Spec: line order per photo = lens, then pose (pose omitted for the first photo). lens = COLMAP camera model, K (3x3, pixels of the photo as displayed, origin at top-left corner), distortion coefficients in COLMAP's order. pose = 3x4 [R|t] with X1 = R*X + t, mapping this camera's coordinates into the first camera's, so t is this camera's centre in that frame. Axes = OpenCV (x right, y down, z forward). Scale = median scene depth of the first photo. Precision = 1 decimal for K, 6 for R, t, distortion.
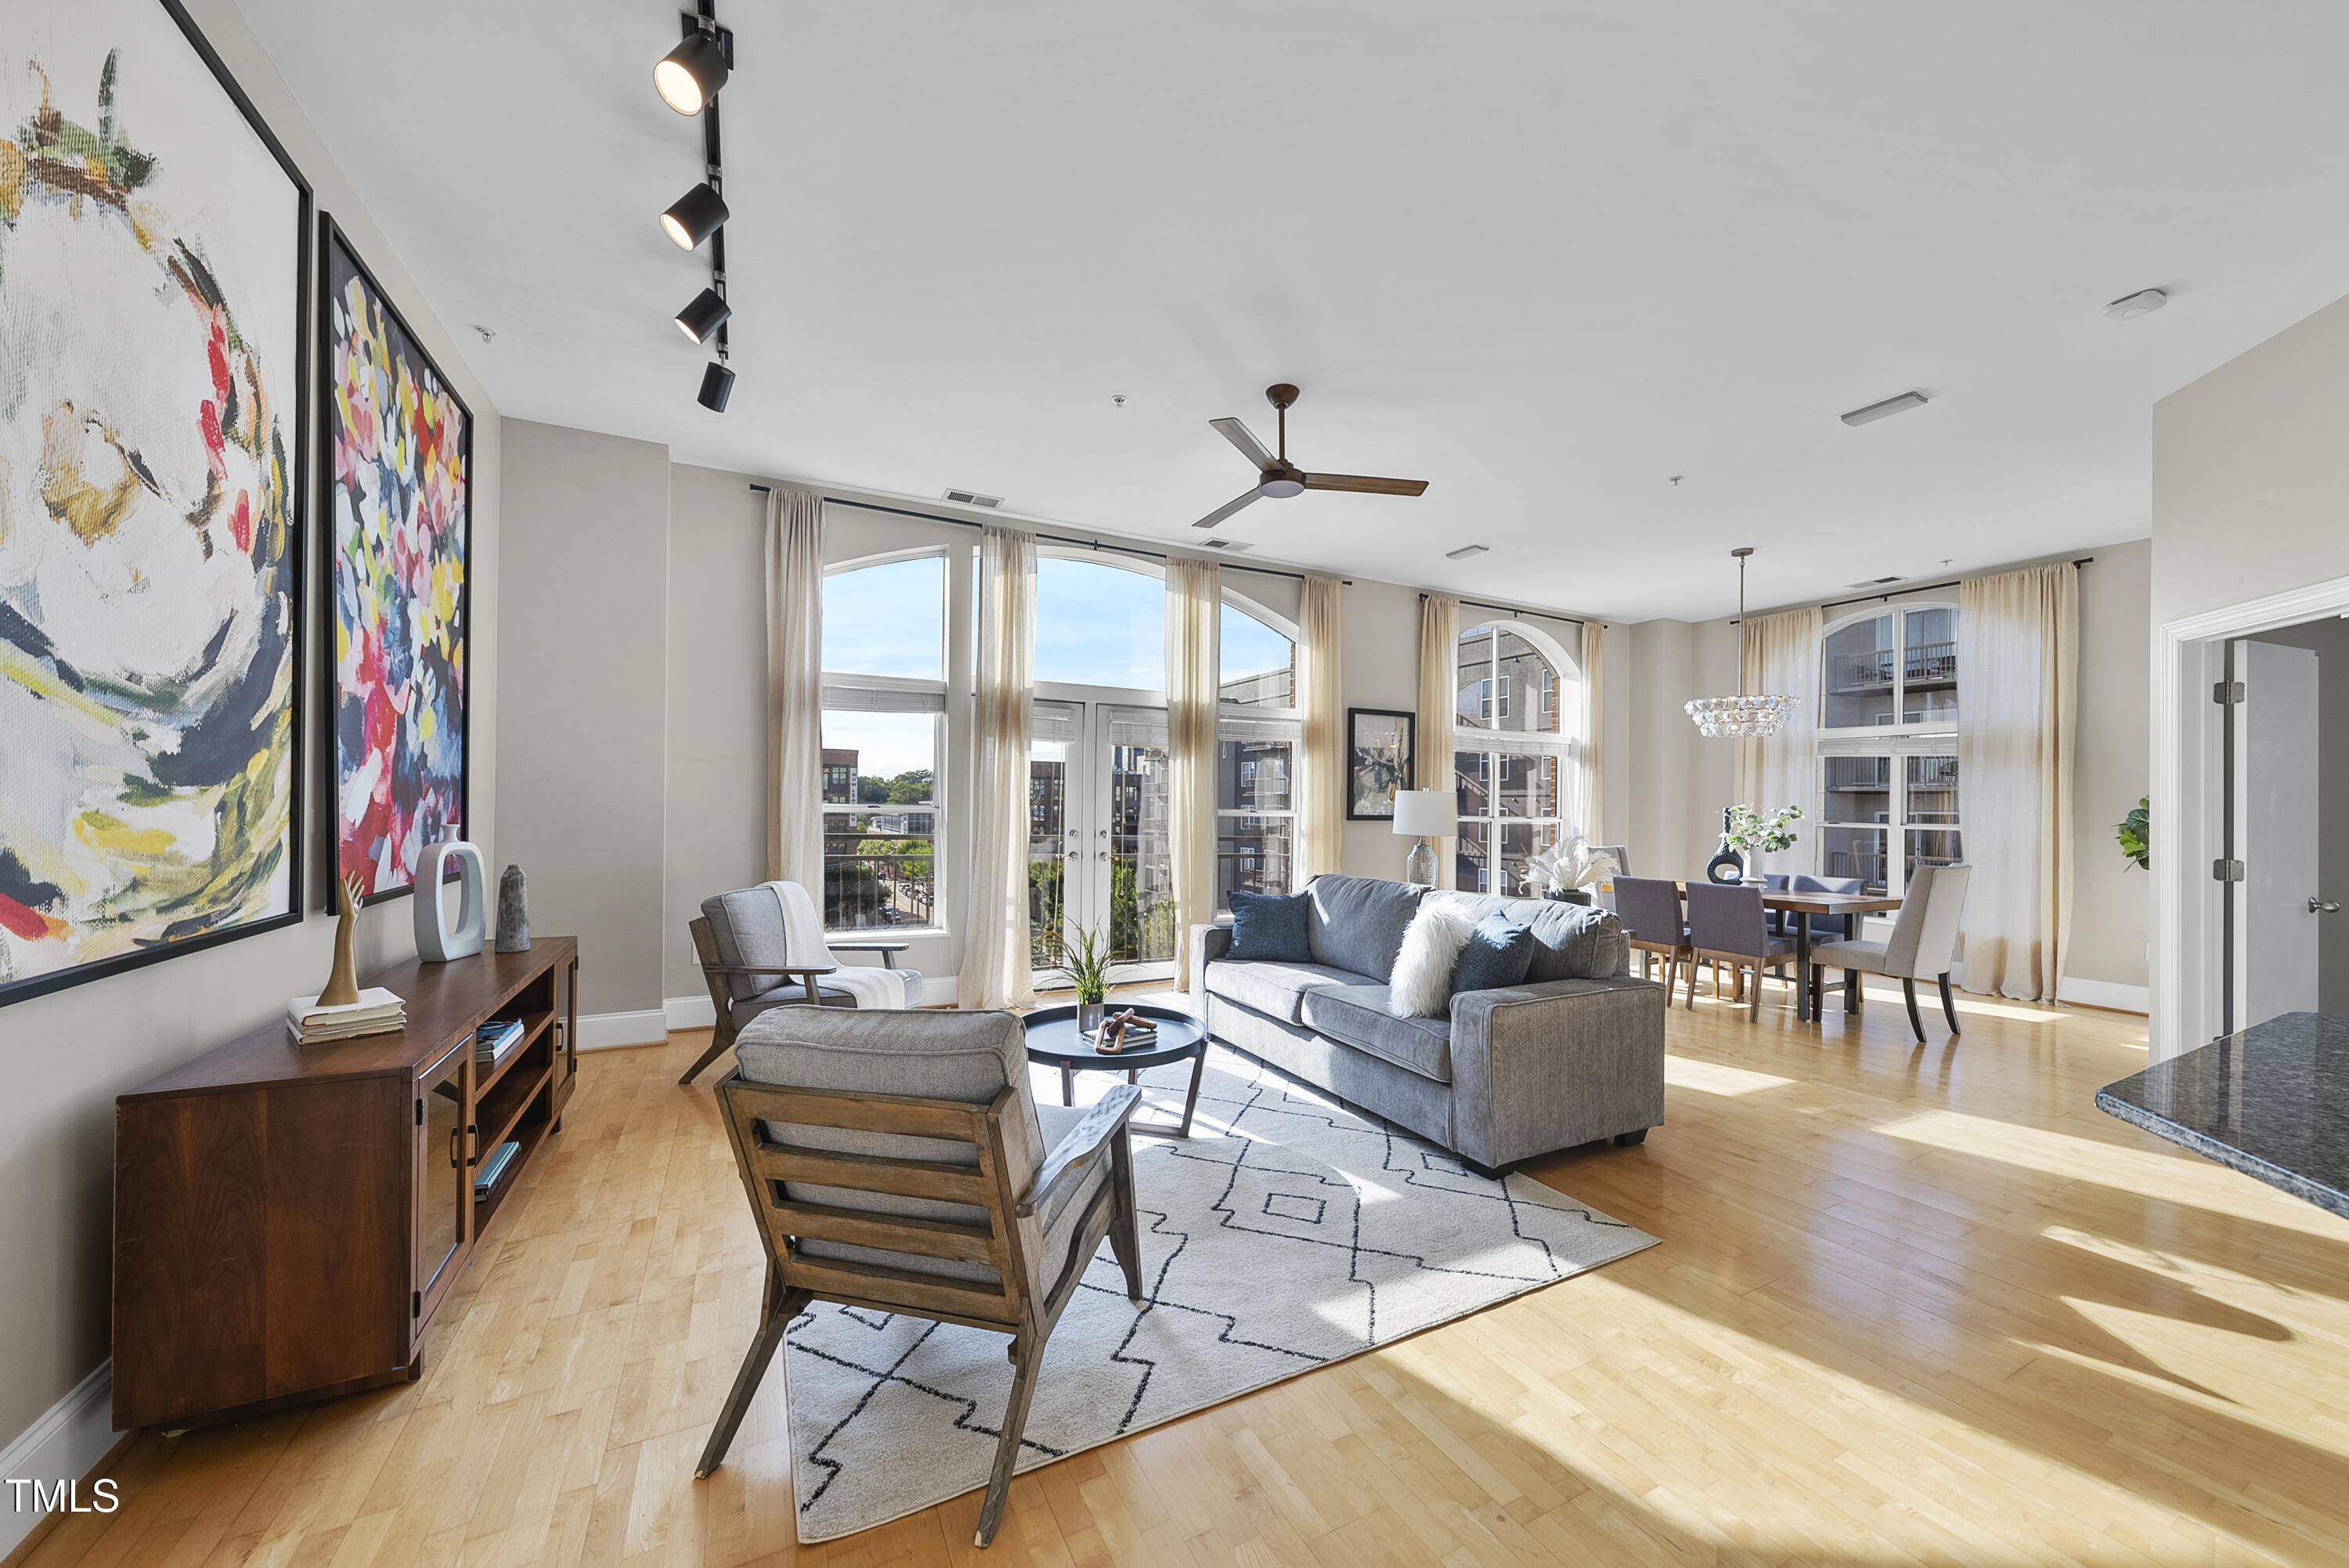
lens RADIAL K [[847.0, 0, 1177.4], [0, 847.0, 804.9], [0, 0, 1]] dist [-0.000656, -0.000054]
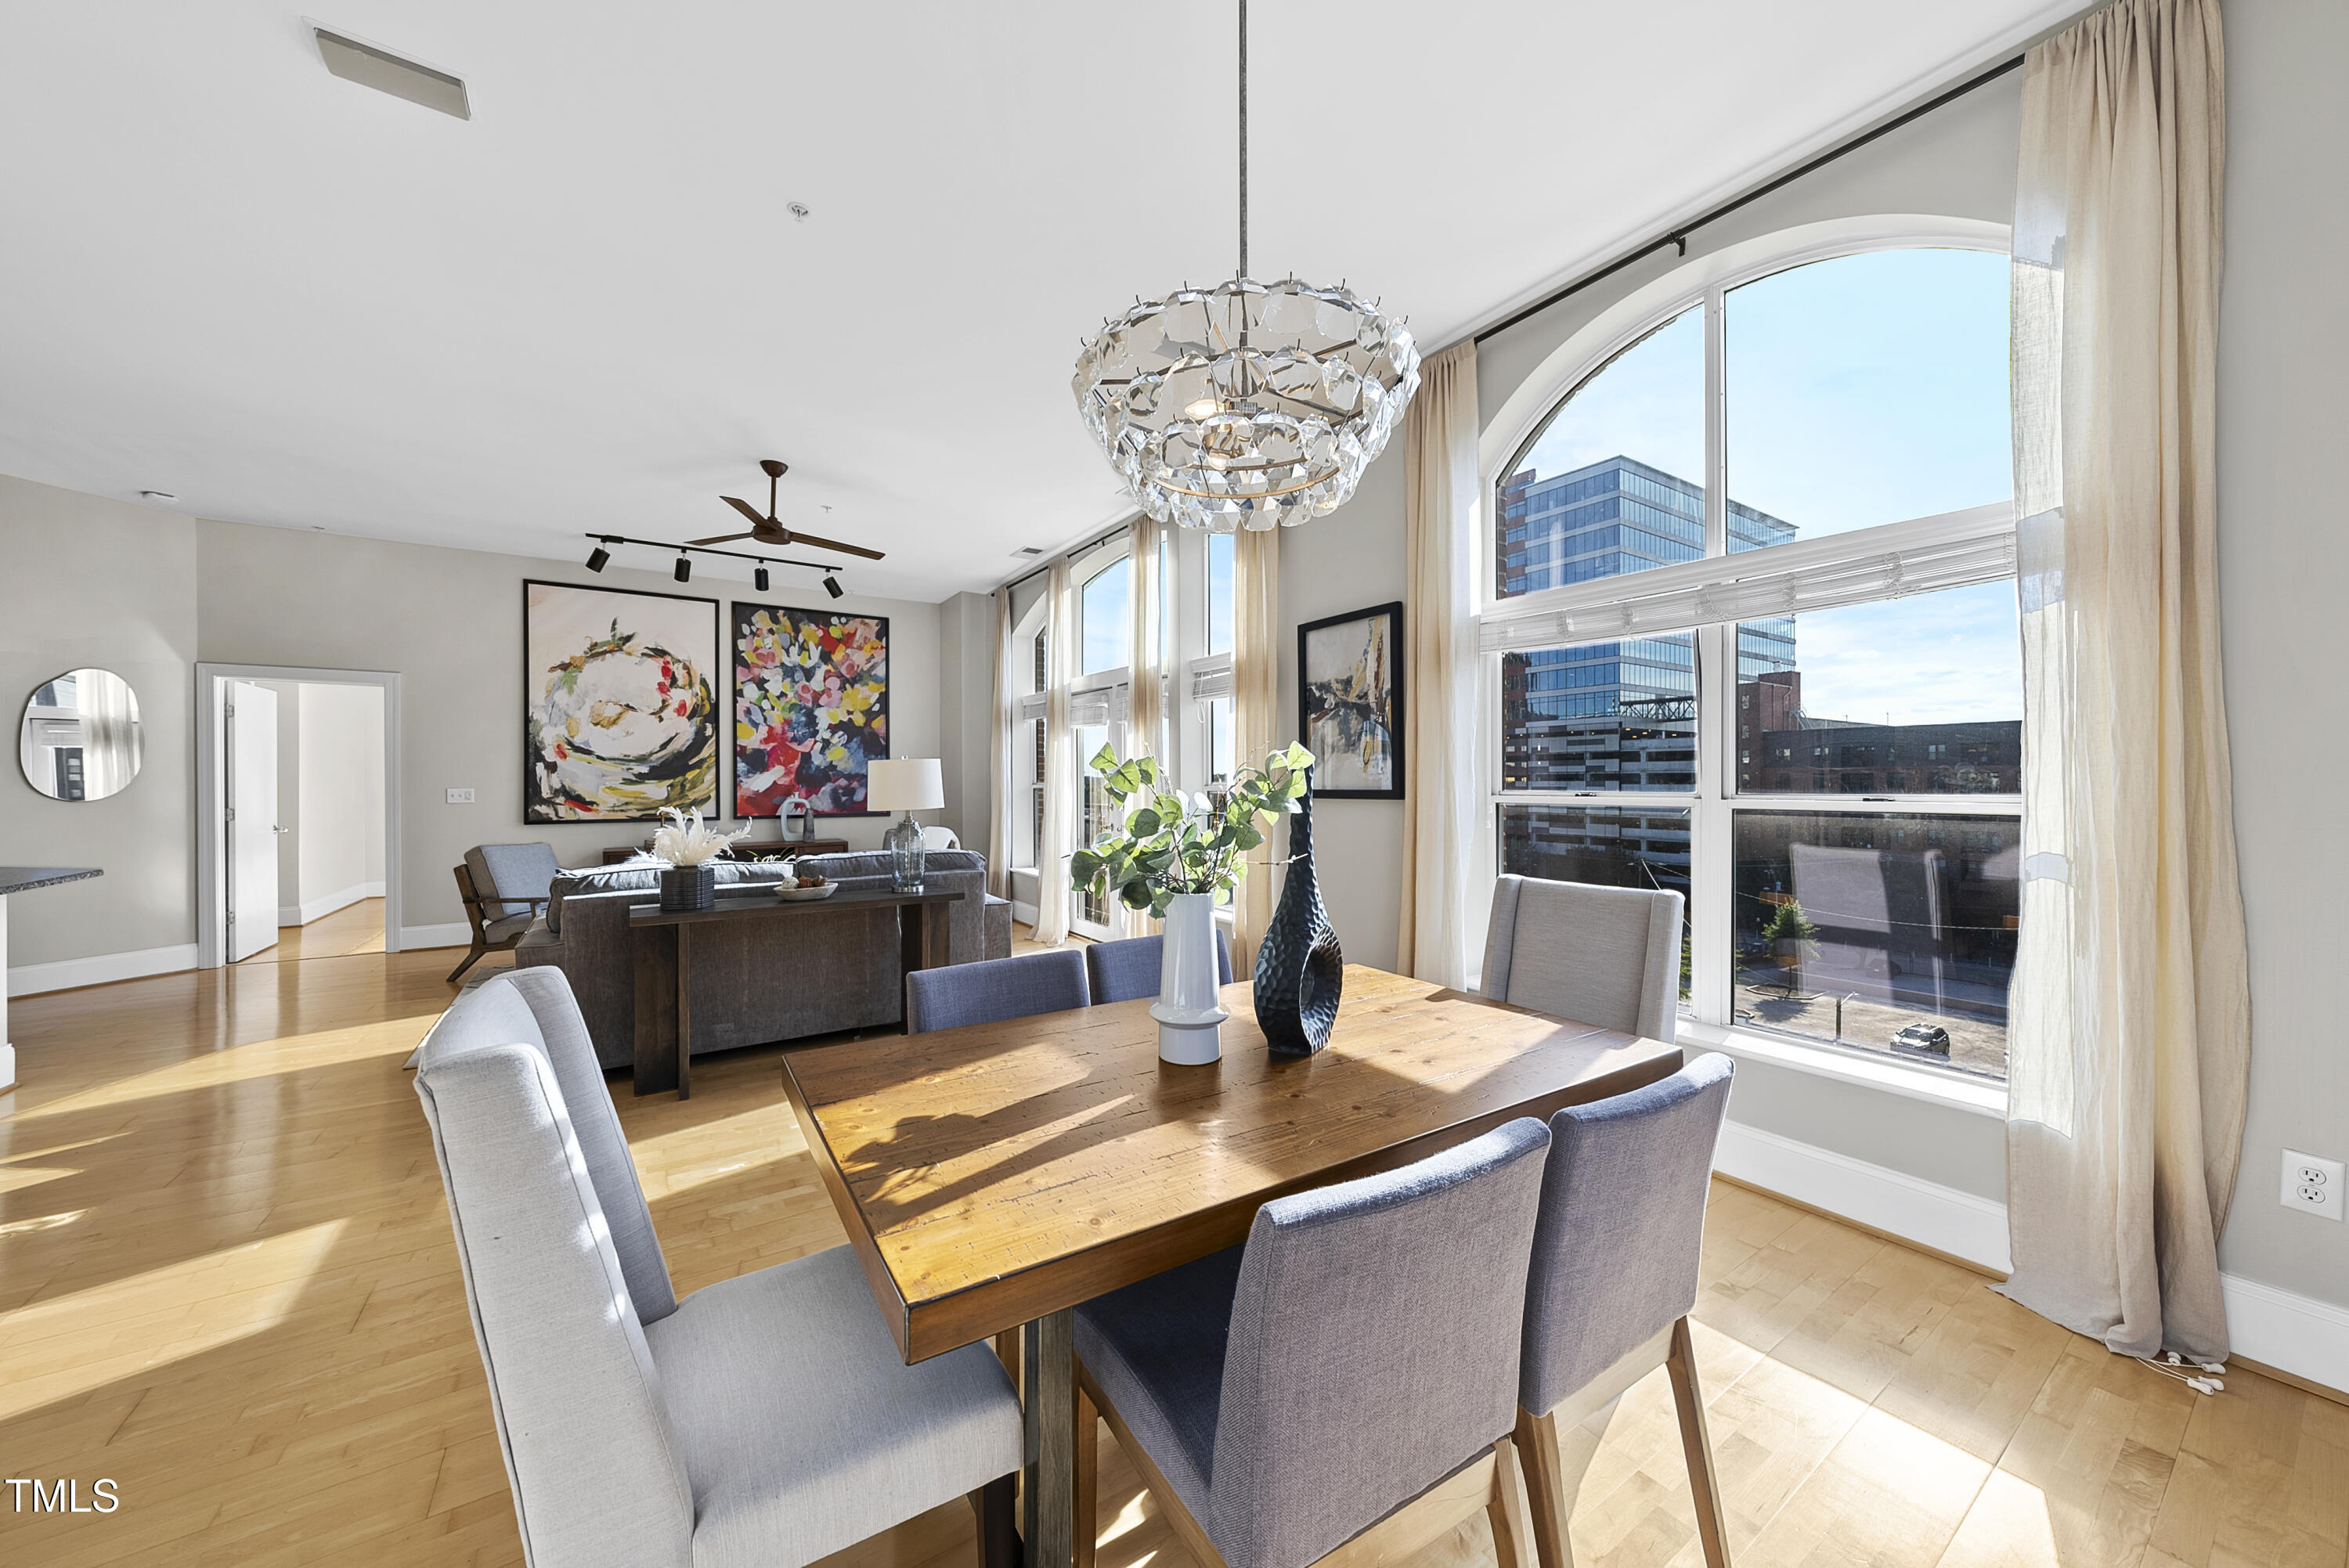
lens RADIAL K [[822.2, 0, 1174.5], [0, 822.2, 784.0], [0, 0, 1]] dist [0.000403, 0.000029]
pose [[0.109361, -0.008556, -0.993965, 0.817127], [0.007338, 0.999943, -0.007800, 0.011942], [0.993975, -0.006440, 0.109417, 0.829616]]
